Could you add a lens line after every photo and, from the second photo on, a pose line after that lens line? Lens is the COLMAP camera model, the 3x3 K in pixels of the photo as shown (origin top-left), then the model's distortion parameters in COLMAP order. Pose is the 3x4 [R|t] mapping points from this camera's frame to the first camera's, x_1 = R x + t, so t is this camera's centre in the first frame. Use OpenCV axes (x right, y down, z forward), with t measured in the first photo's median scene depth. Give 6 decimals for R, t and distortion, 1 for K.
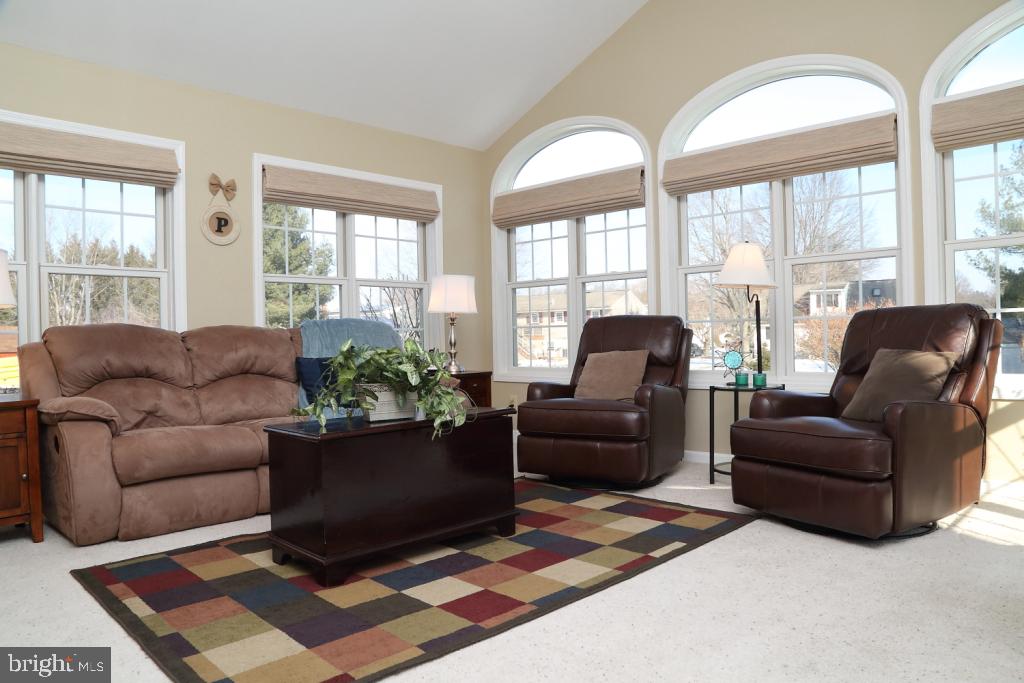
lens RADIAL K [[699.9, 0, 512.3], [0, 699.9, 345.6], [0, 0, 1]] dist [-0.123373, 0.068674]
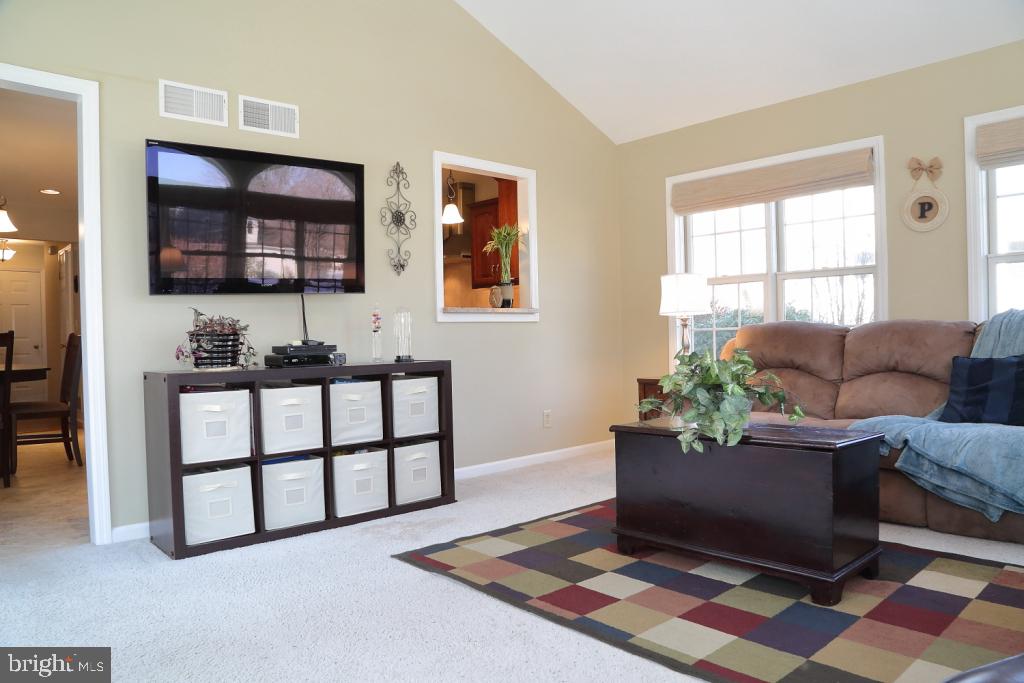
lens RADIAL K [[699.9, 0, 512.3], [0, 699.9, 345.6], [0, 0, 1]] dist [-0.123373, 0.068674]
pose [[-0.045381, 0.034354, -0.998379, 0.897122], [0.013769, 0.999335, 0.033761, -0.053088], [0.998875, -0.012215, -0.045824, 0.827338]]
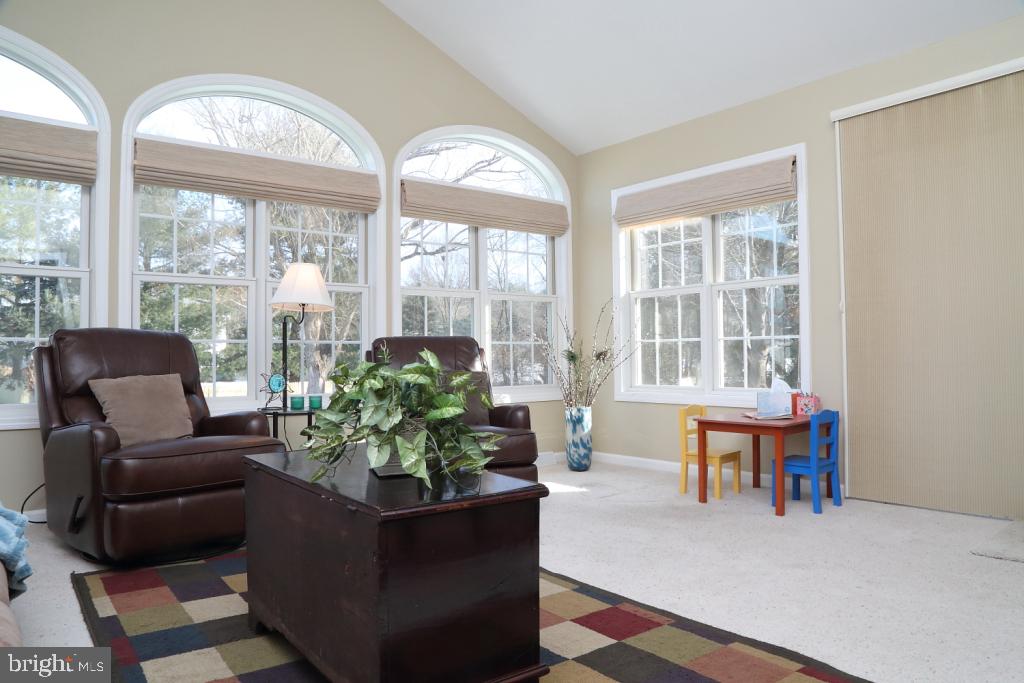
lens RADIAL K [[686.6, 0, 512.0], [0, 686.6, 341.5], [0, 0, 1]] dist [-0.096630, 0.000112]
pose [[0.129965, 0.040216, 0.990703, -0.919665], [0.003418, 0.999153, -0.041008, 0.004711], [-0.991513, 0.008715, 0.129718, 0.887245]]
